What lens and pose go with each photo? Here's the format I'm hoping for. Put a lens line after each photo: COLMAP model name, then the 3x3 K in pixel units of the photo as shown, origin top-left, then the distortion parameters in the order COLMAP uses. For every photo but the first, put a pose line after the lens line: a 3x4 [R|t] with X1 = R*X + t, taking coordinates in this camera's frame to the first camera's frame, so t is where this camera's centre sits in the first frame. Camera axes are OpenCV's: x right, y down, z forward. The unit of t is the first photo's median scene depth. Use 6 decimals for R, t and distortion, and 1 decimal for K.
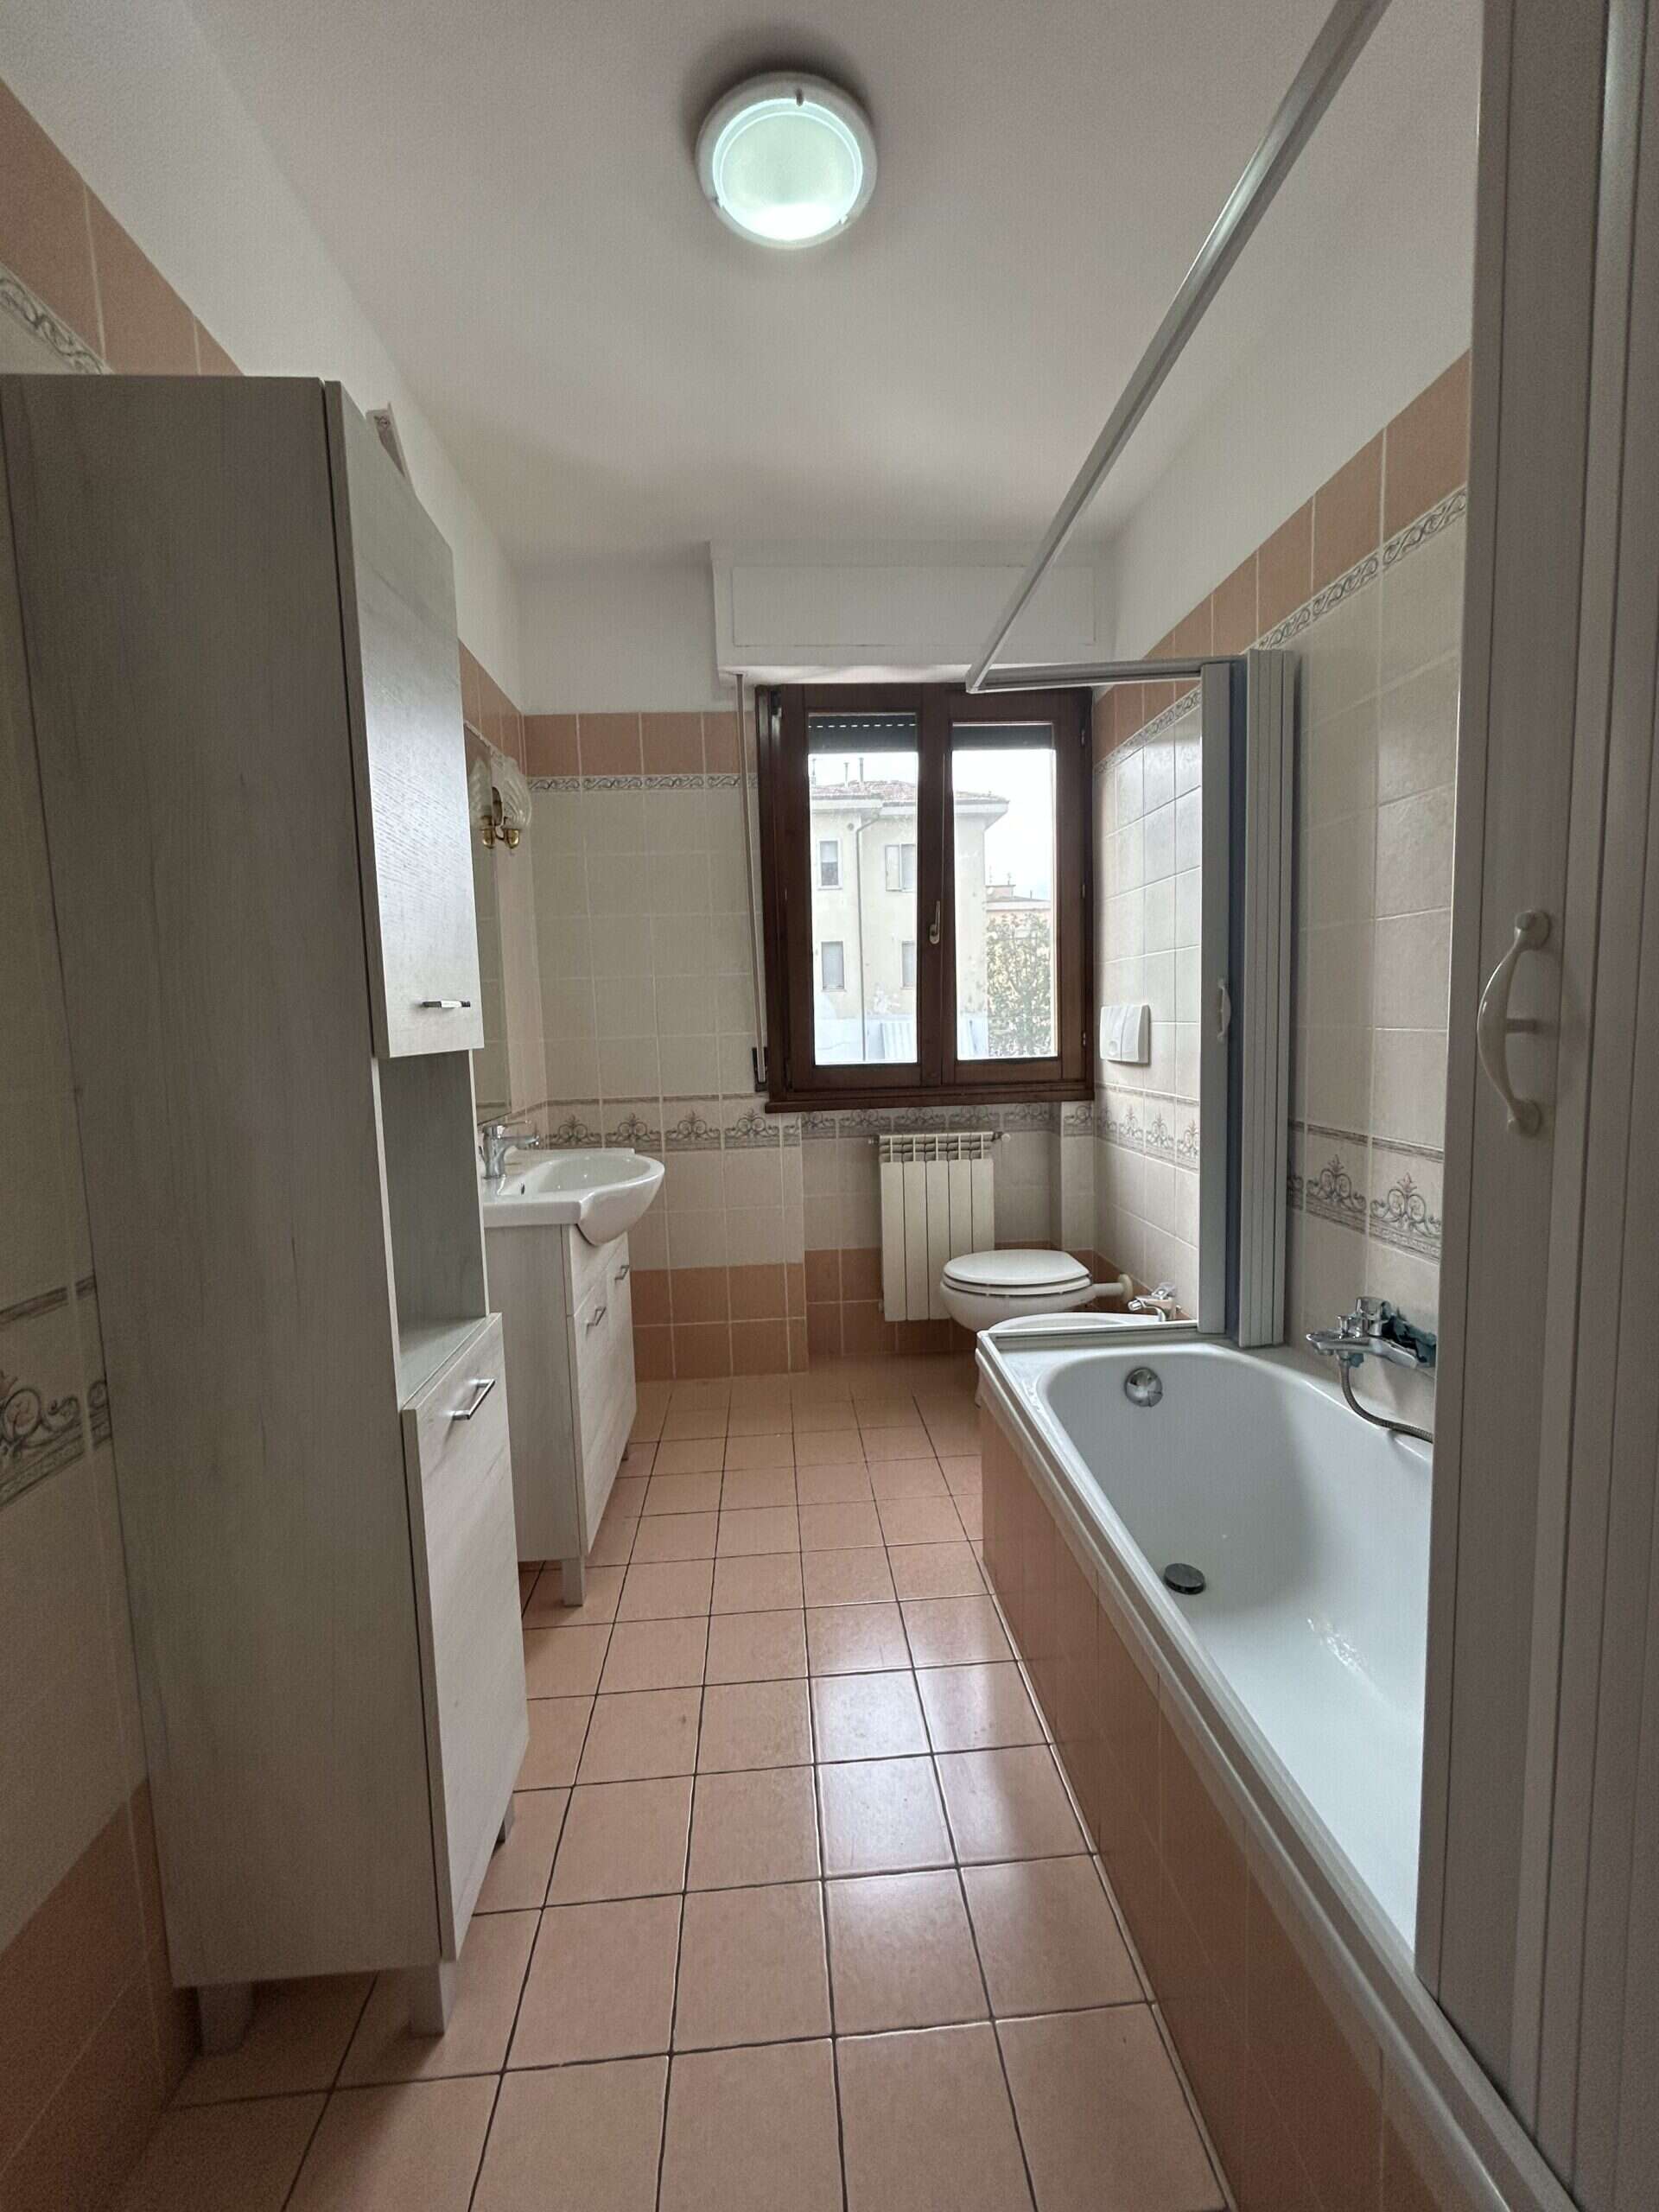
lens RADIAL K [[892.9, 0, 830.0], [0, 892.9, 1099.0], [0, 0, 1]] dist [0.000377, 0.000188]
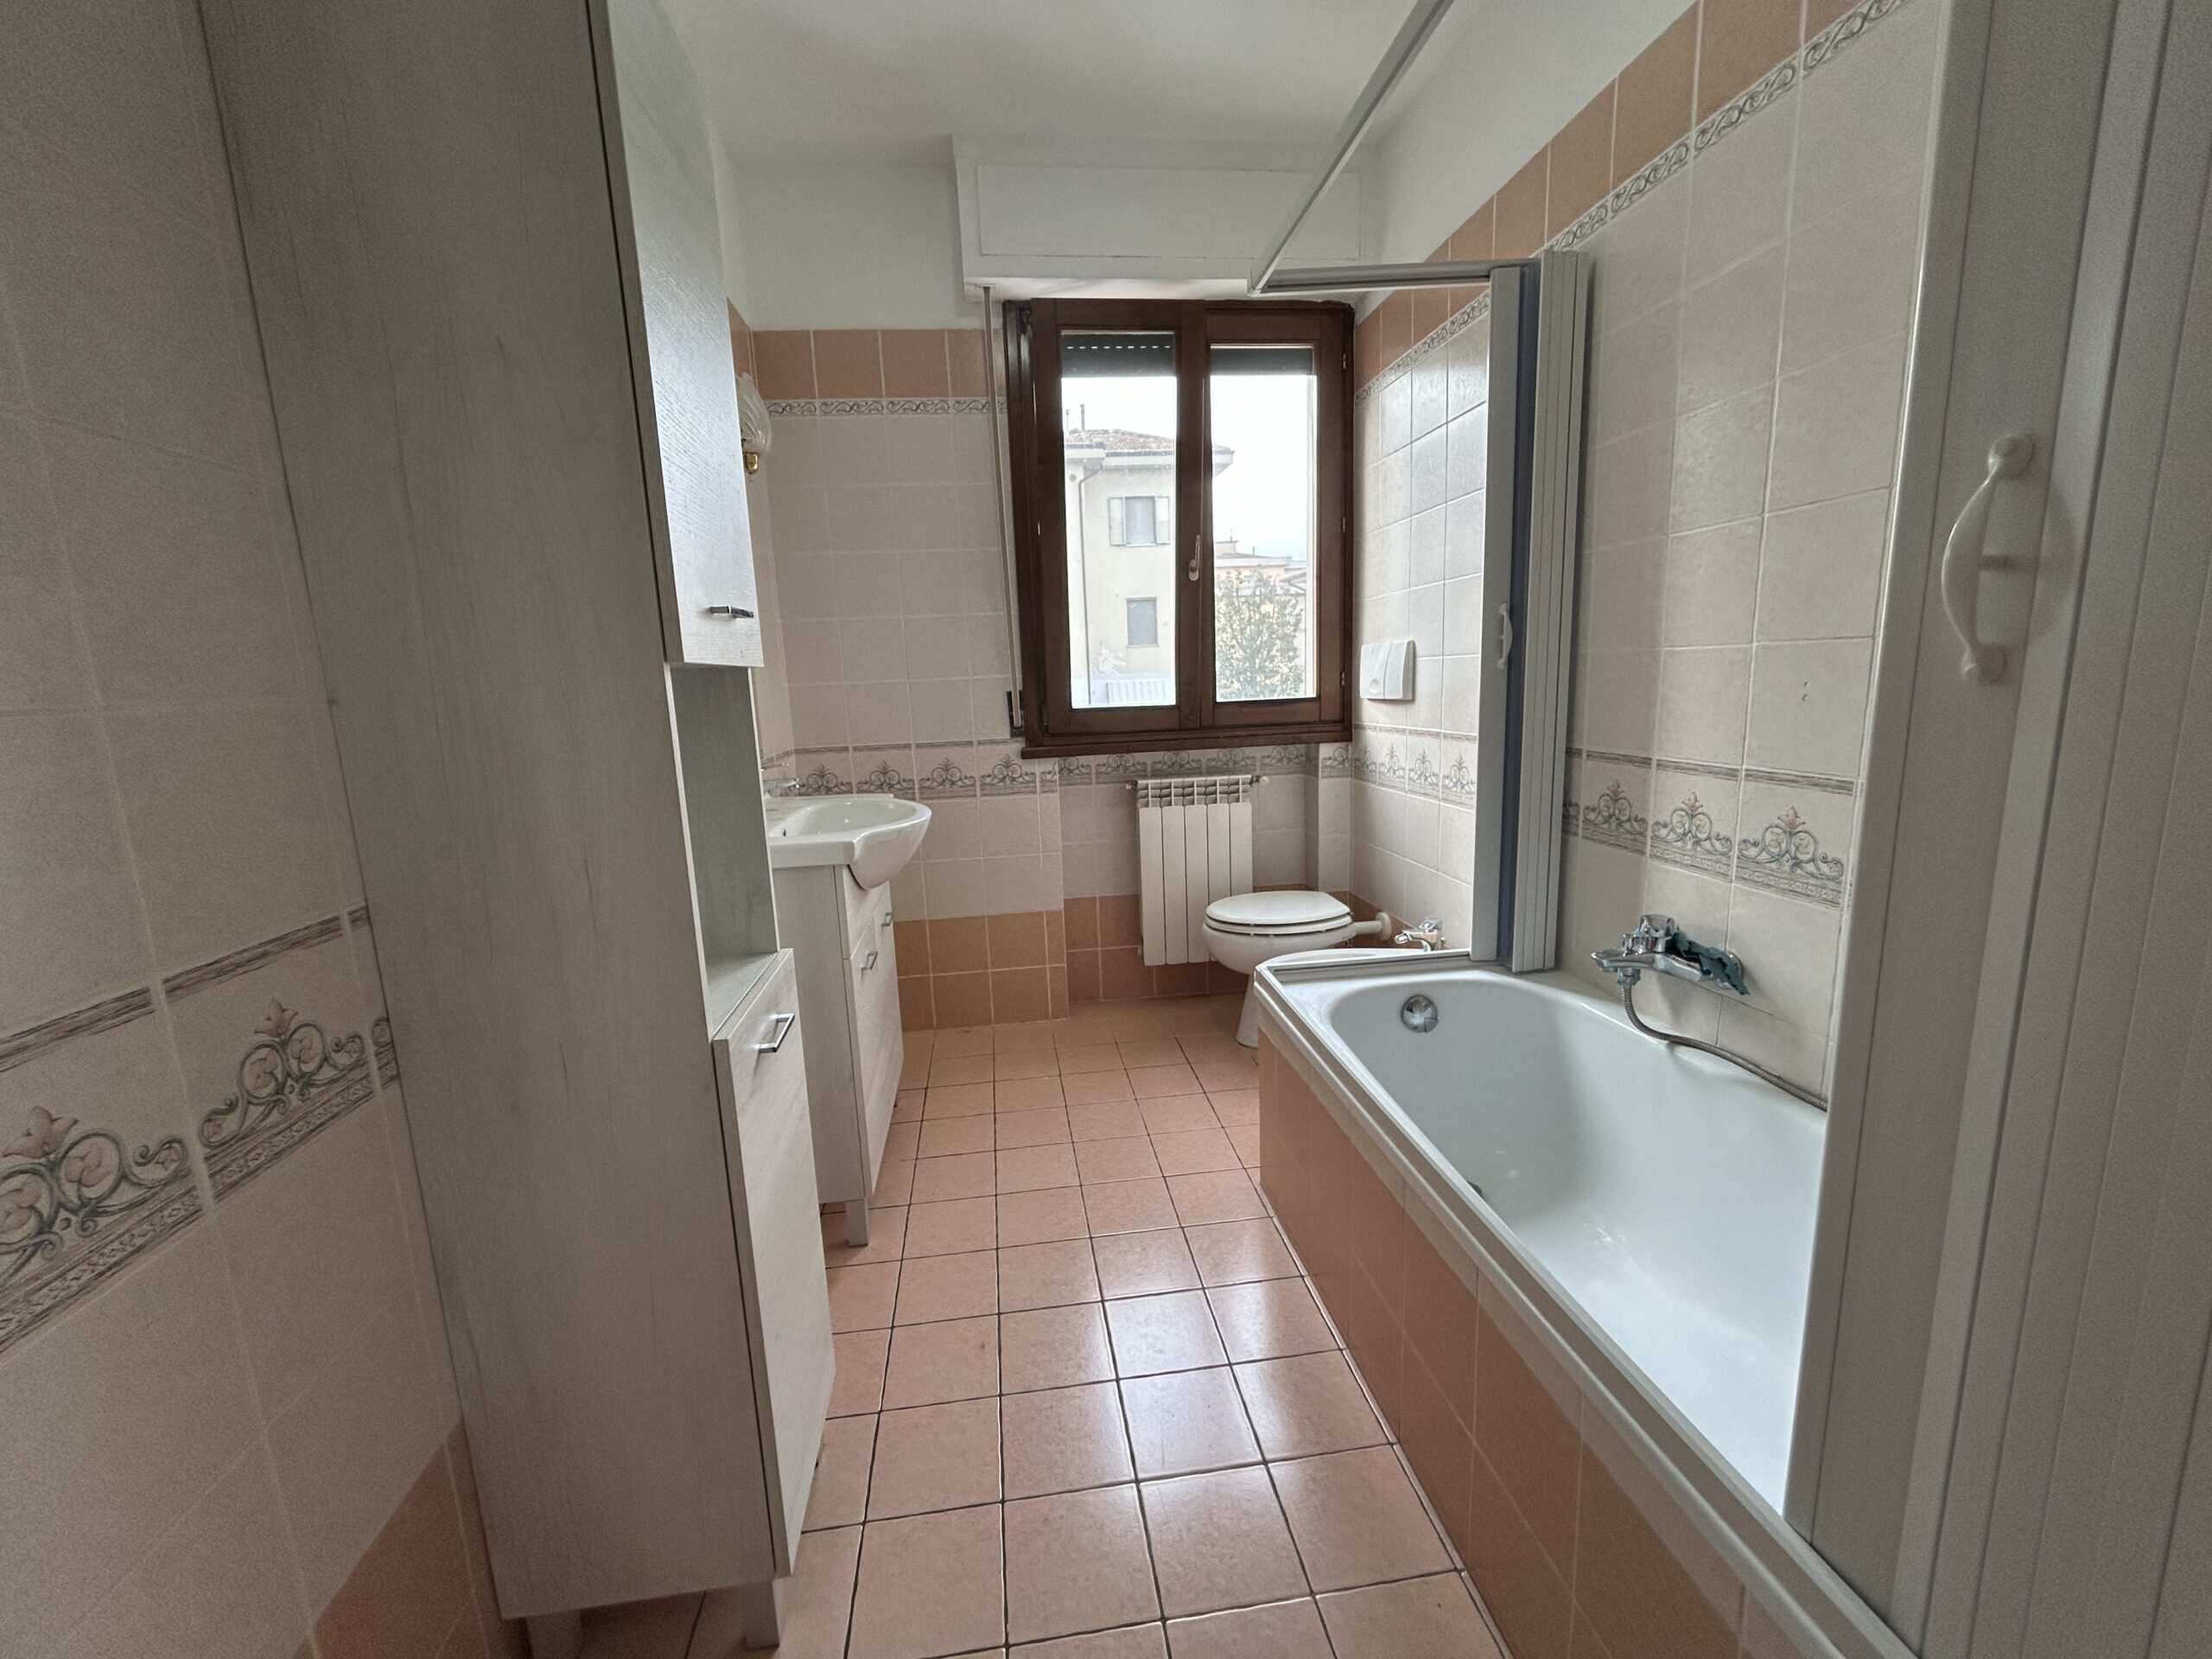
lens RADIAL K [[892.7, 0, 1104.6], [0, 892.7, 833.5], [0, 0, 1]] dist [-0.002609, 0.003861]
pose [[0.998389, -0.019252, 0.053374, -0.058230], [0.014835, 0.996525, 0.081964, 0.030341], [-0.054767, -0.081040, 0.995205, 0.026097]]
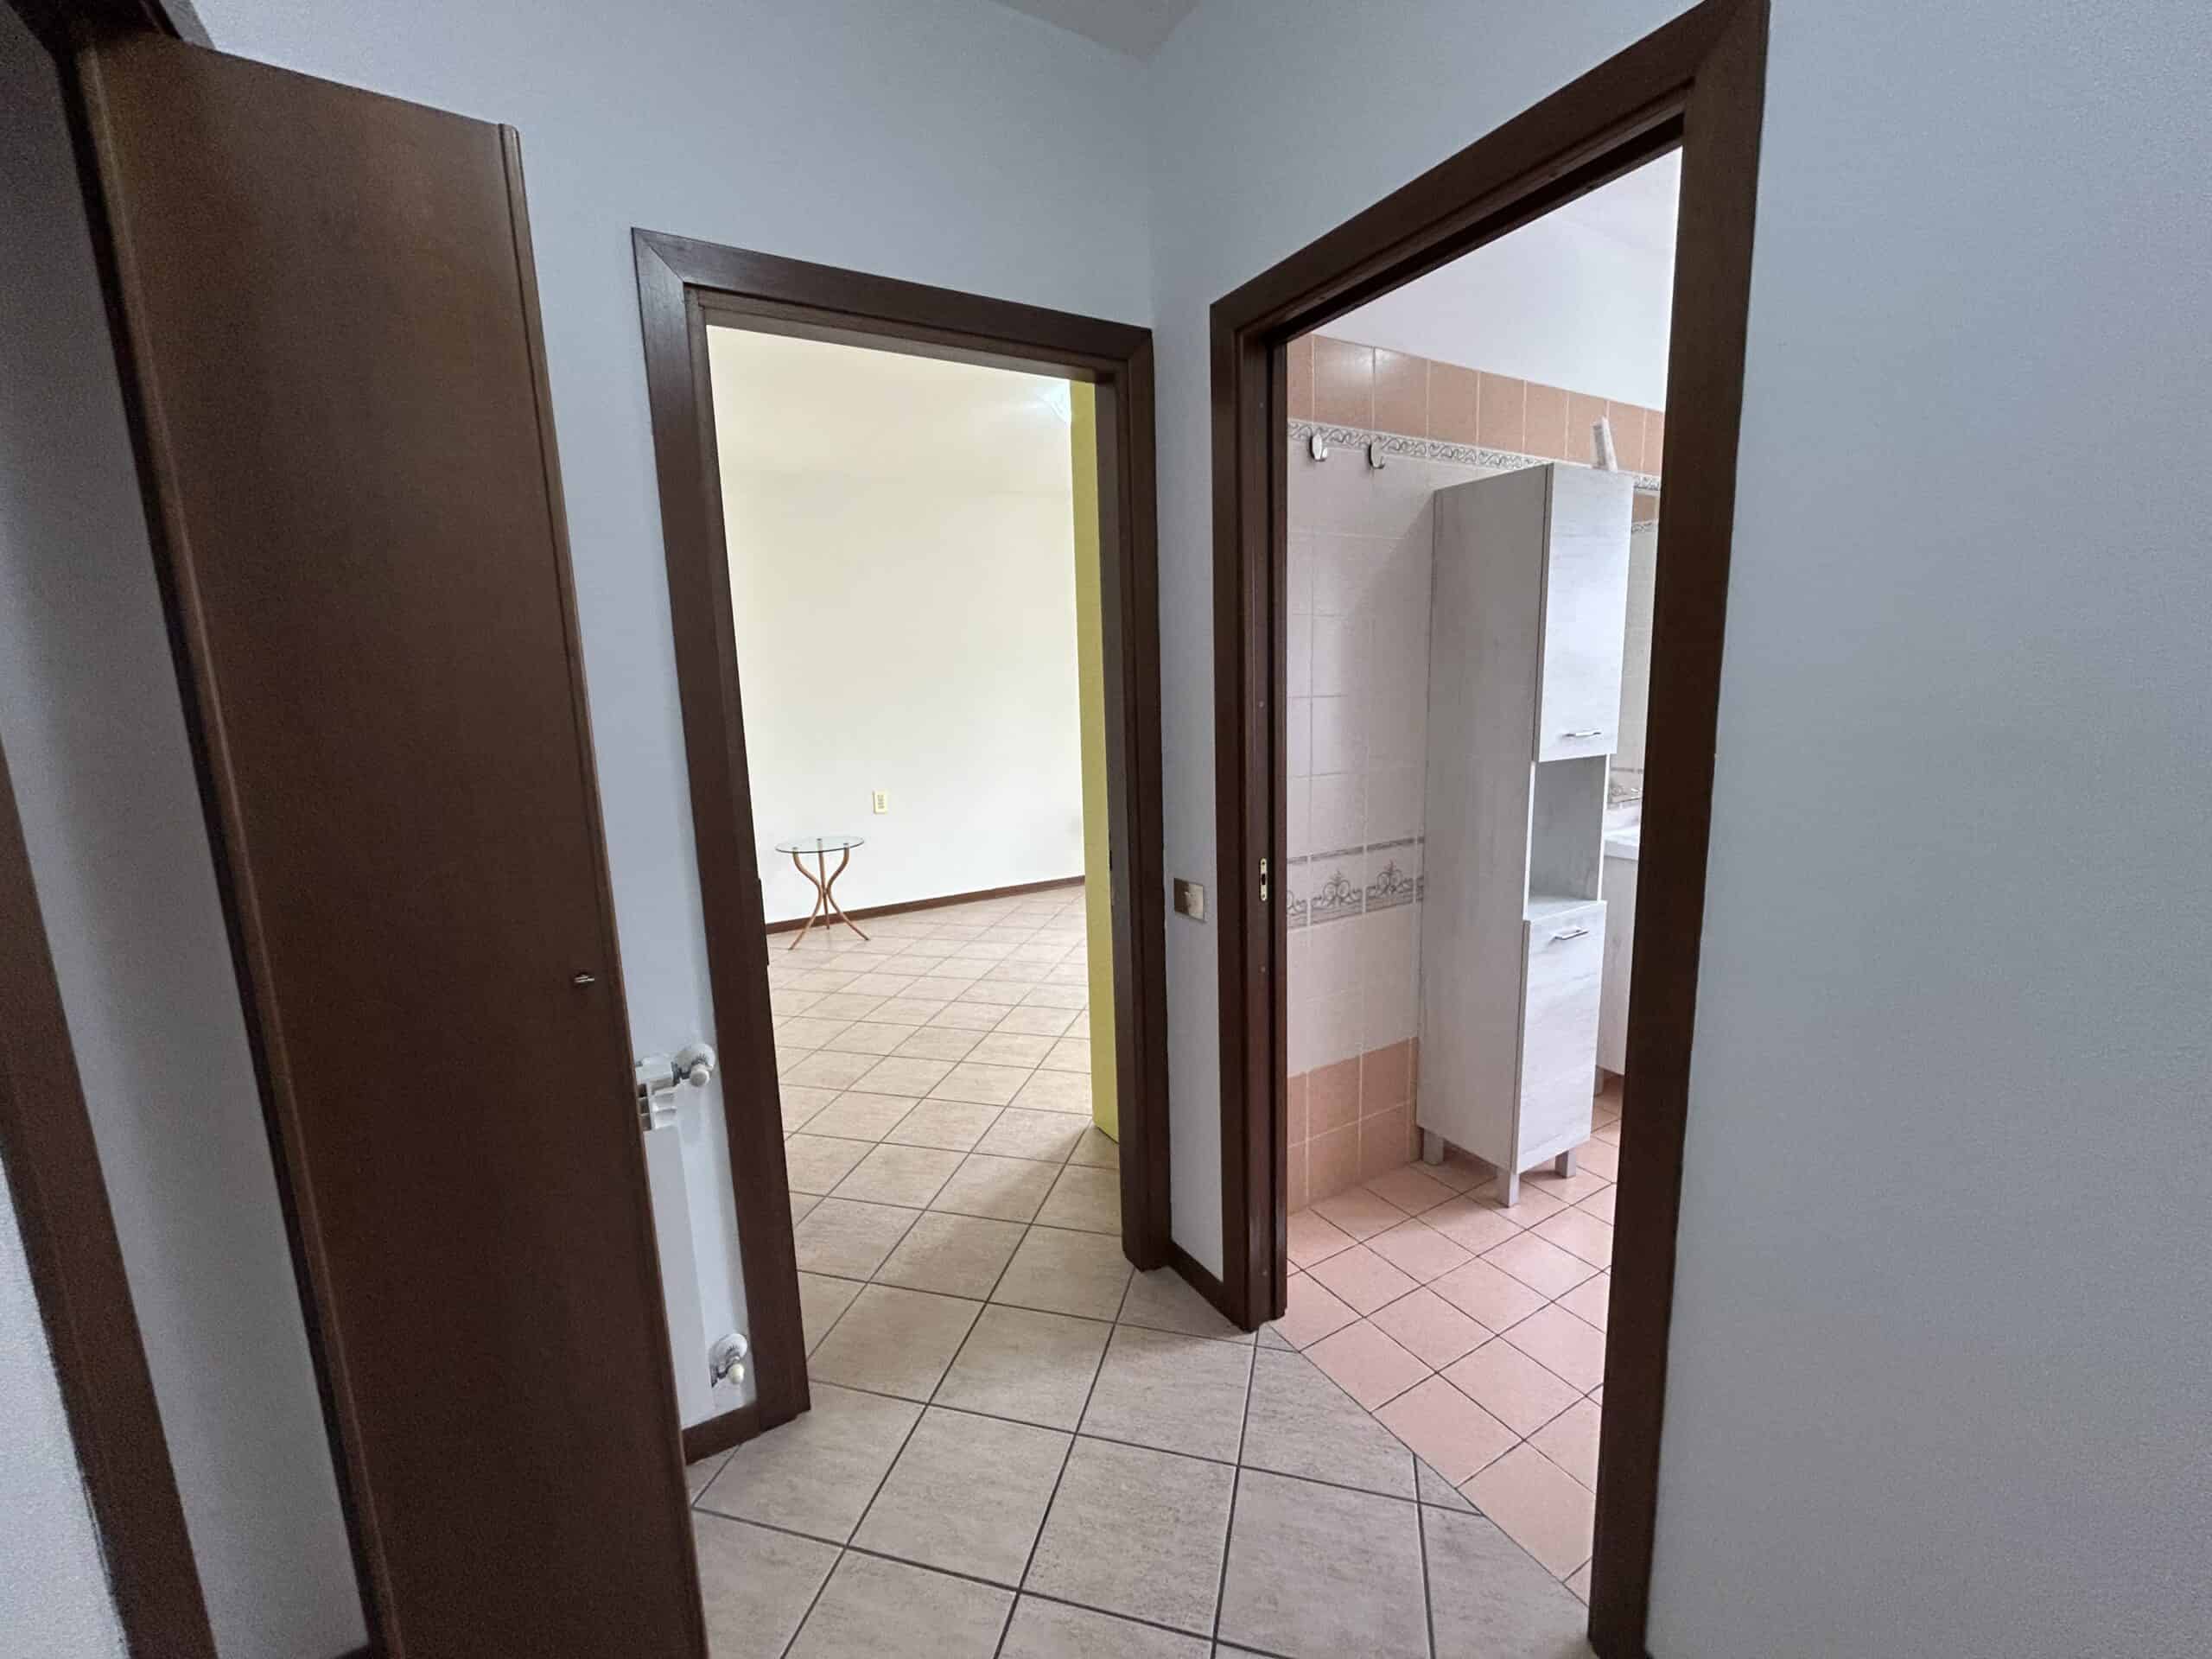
lens RADIAL K [[892.9, 0, 1095.0], [0, 892.9, 833.4], [0, 0, 1]] dist [0.000377, 0.000188]
pose [[0.444728, 0.167755, -0.879816, 0.511630], [-0.064723, 0.985755, 0.155238, -0.074334], [0.893324, -0.012095, 0.449250, -0.504356]]
